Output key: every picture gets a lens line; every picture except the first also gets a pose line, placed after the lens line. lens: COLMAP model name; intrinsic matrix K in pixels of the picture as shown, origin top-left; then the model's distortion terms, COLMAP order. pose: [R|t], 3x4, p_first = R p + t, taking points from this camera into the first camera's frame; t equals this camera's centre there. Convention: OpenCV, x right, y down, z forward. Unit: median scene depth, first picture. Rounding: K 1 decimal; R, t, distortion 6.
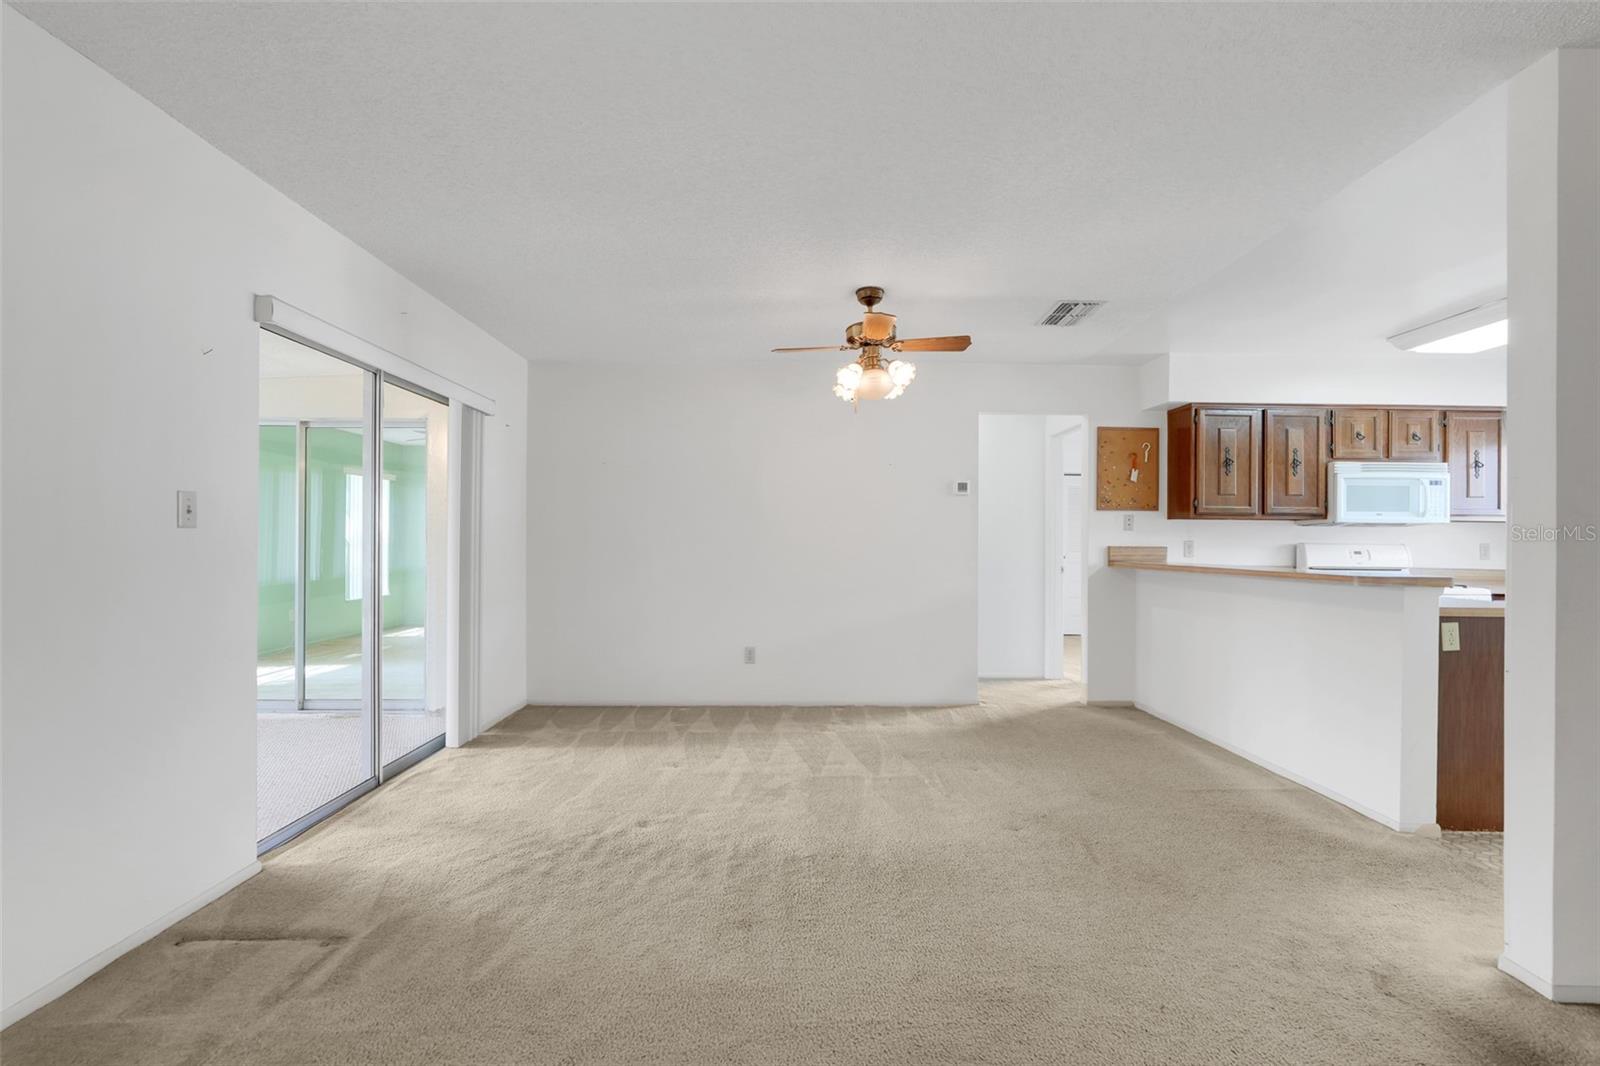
lens RADIAL K [[703.4, 0, 799.7], [0, 703.4, 533.6], [0, 0, 1]] dist [-0.011418, 0.003233]
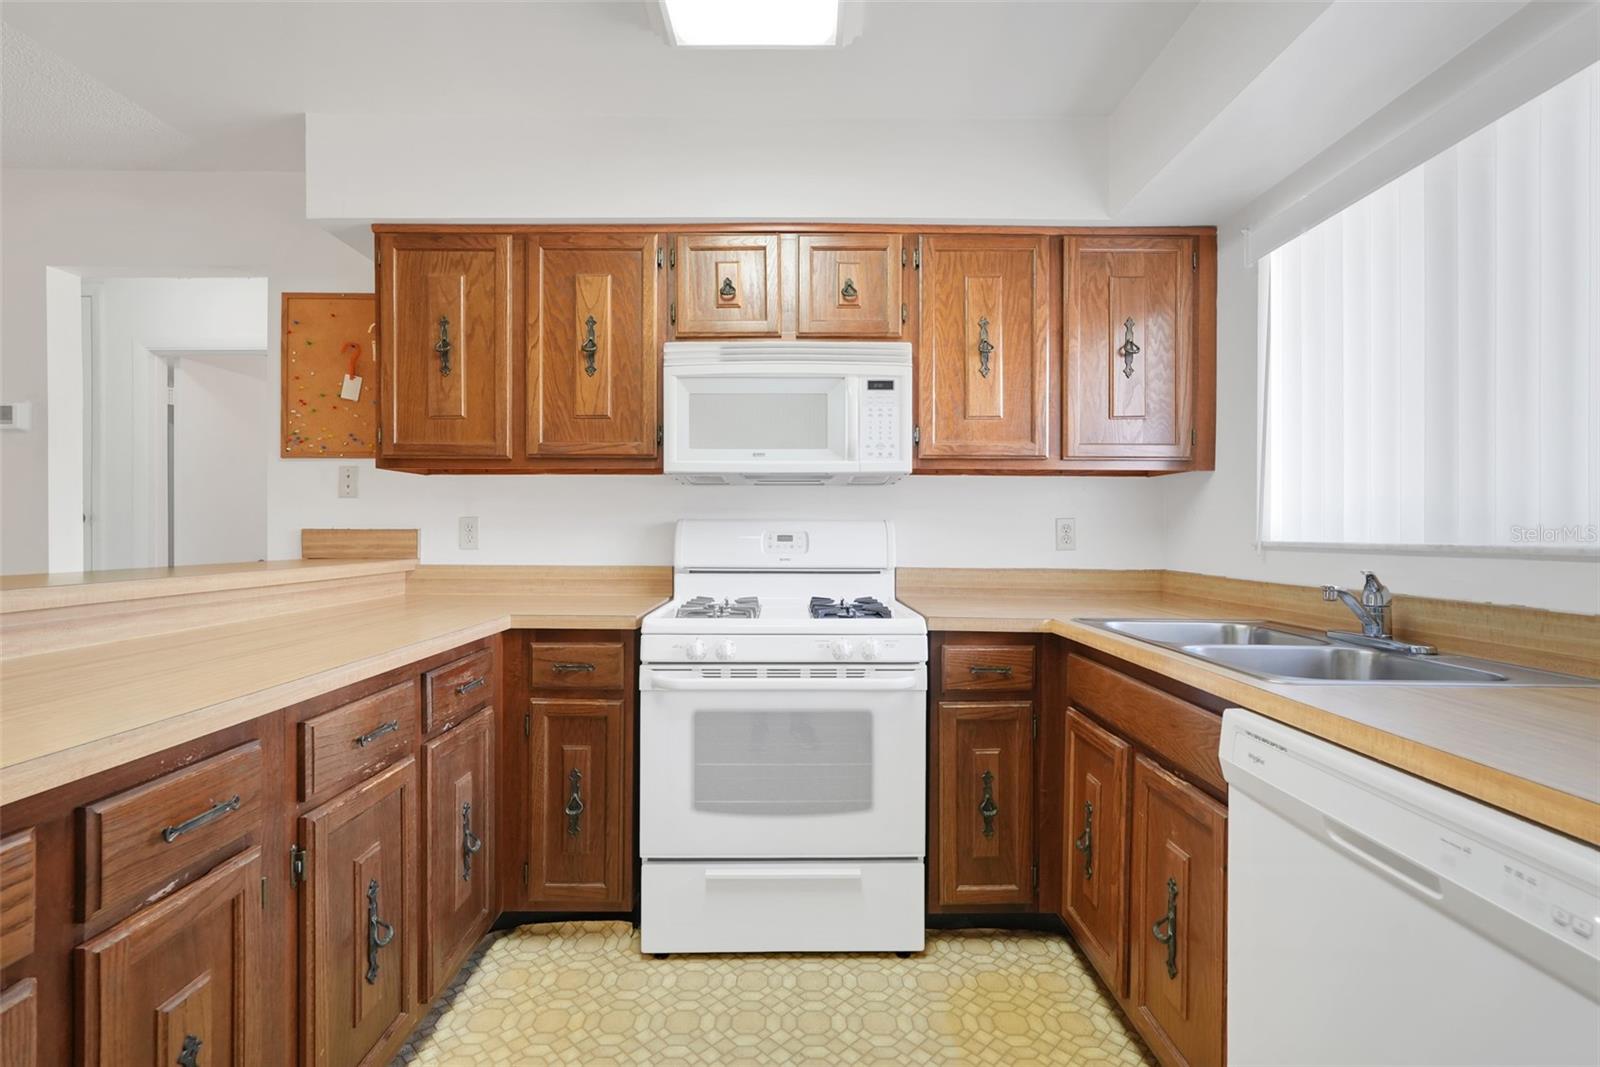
lens RADIAL K [[703.4, 0, 803.4], [0, 703.4, 537.3], [0, 0, 1]] dist [-0.011418, 0.003233]
pose [[0.999965, -0.007941, 0.002770, 0.846914], [0.007900, 0.999862, 0.014630, 0.020675], [-0.002886, -0.014608, 0.999889, 0.525471]]
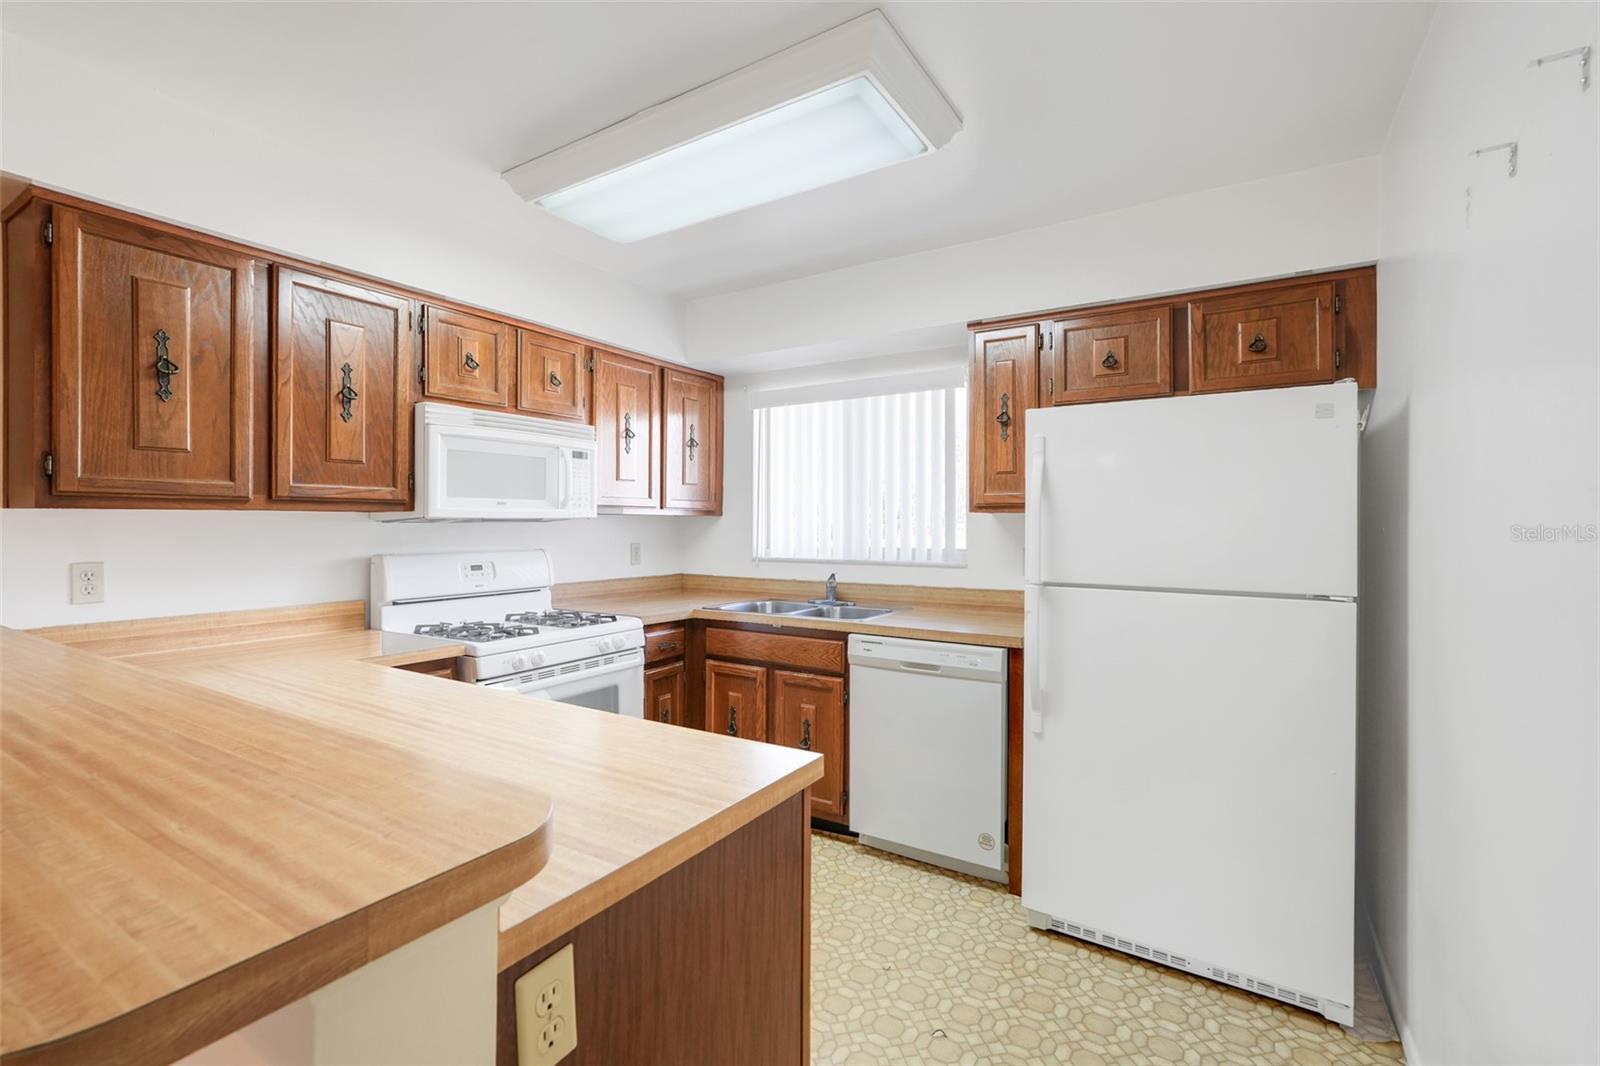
lens RADIAL K [[703.4, 0, 796.7], [0, 703.4, 521.6], [0, 0, 1]] dist [-0.011418, 0.003233]
pose [[0.536428, -0.007836, 0.843910, 0.466184], [-0.000294, 0.999955, 0.009472, -0.017538], [-0.843946, -0.005330, 0.536401, 0.478772]]
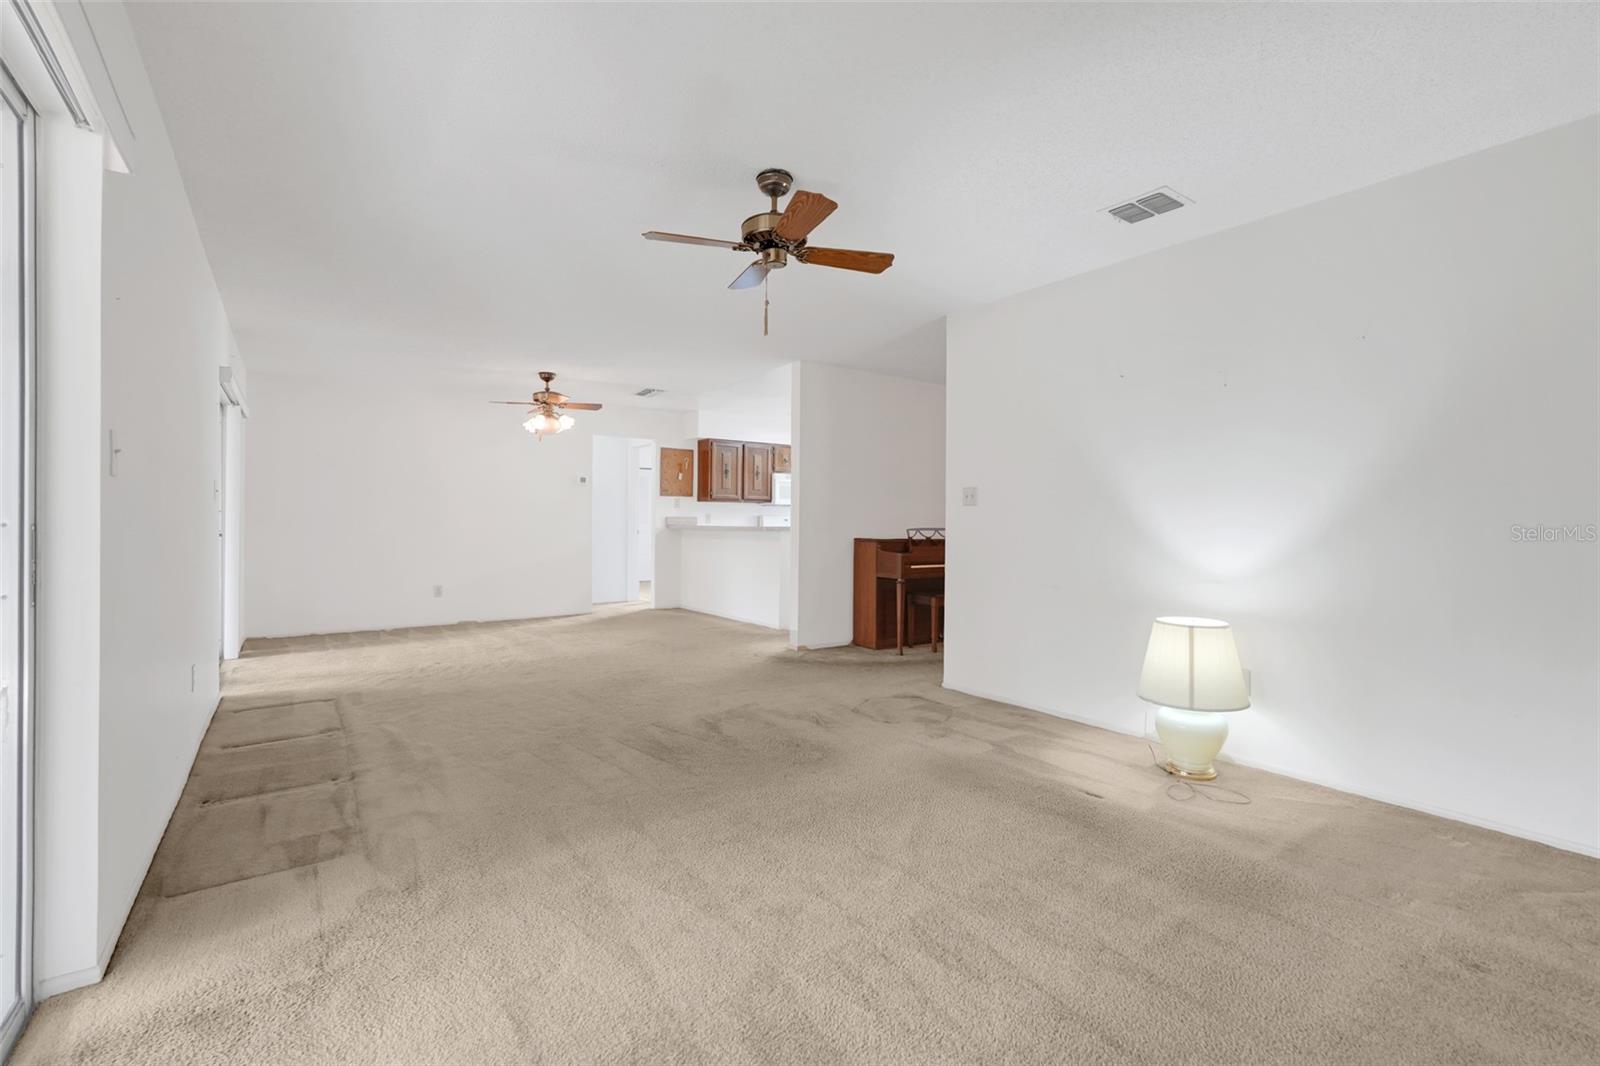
lens RADIAL K [[703.4, 0, 801.9], [0, 703.4, 522.5], [0, 0, 1]] dist [-0.011418, 0.003233]
pose [[0.814989, -0.005309, 0.579452, -0.314068], [-0.004934, 0.999858, 0.016101, 0.003320], [-0.579455, -0.015981, 0.814847, -0.649533]]
